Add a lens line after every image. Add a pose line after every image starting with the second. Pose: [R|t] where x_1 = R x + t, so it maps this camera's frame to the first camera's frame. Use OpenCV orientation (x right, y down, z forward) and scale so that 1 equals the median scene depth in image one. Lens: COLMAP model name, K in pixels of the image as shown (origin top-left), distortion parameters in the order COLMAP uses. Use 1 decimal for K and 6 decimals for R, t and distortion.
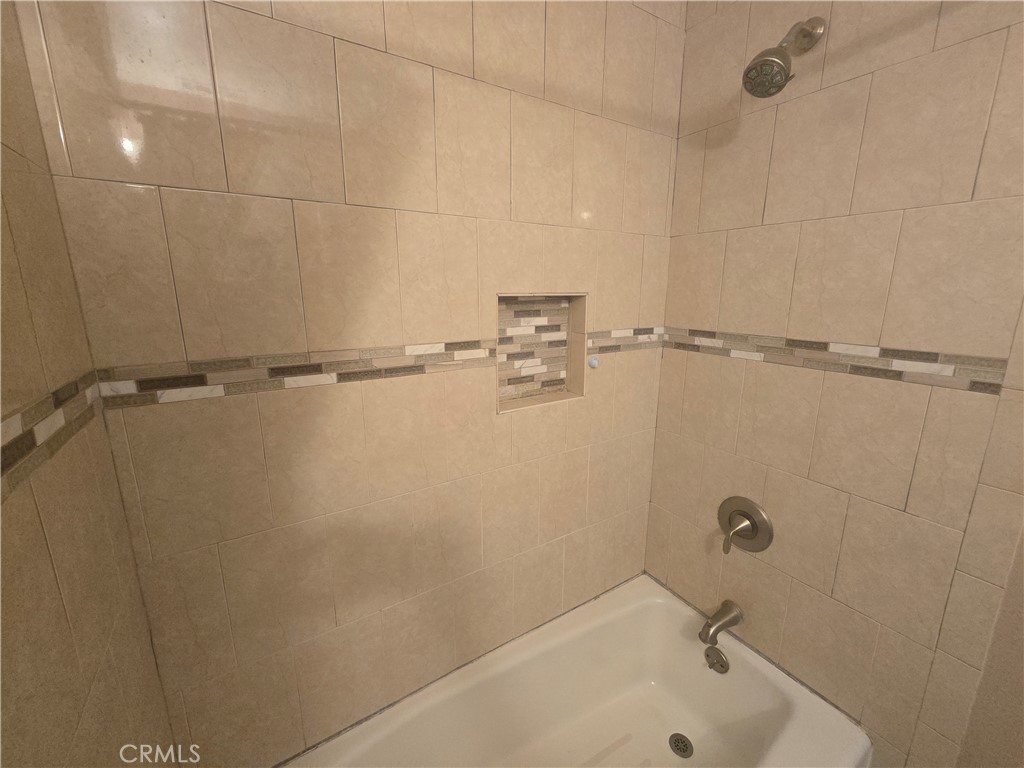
lens RADIAL K [[418.0, 0, 510.2], [0, 418.0, 375.7], [0, 0, 1]] dist [0.010355, 0.000214]
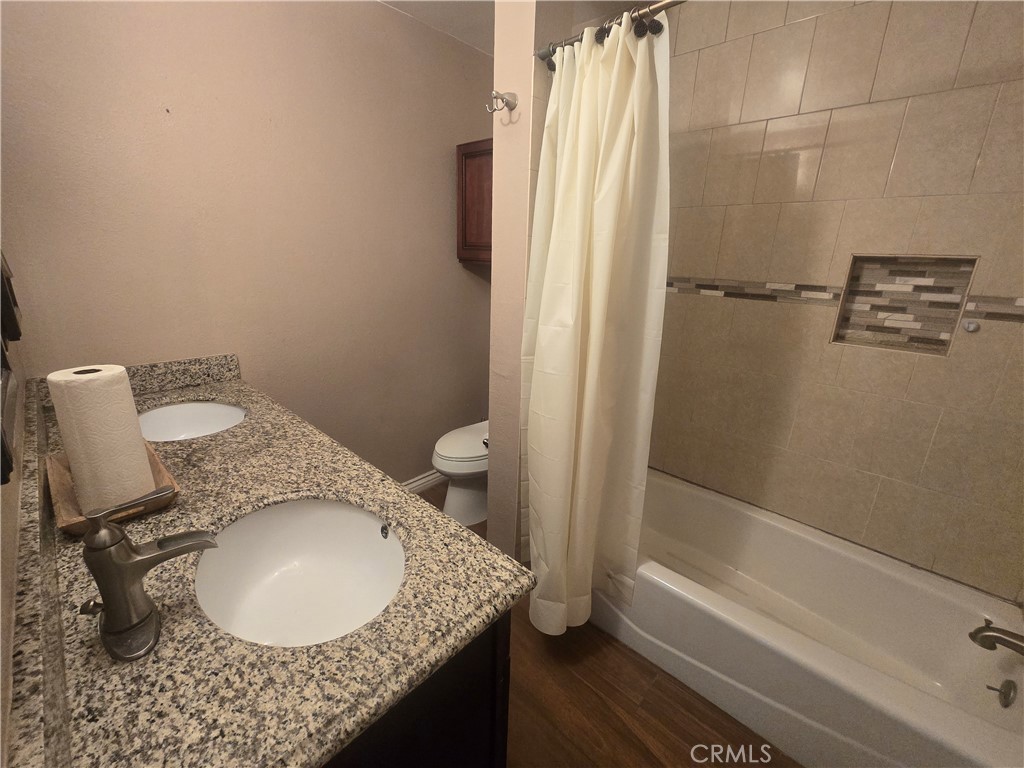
lens RADIAL K [[418.0, 0, 516.0], [0, 418.0, 380.0], [0, 0, 1]] dist [0.010355, 0.000214]
pose [[0.267814, 0.284116, -0.920627, 0.916784], [-0.239793, 0.945120, 0.221918, 0.133801], [0.933153, 0.161327, 0.321246, -0.357441]]
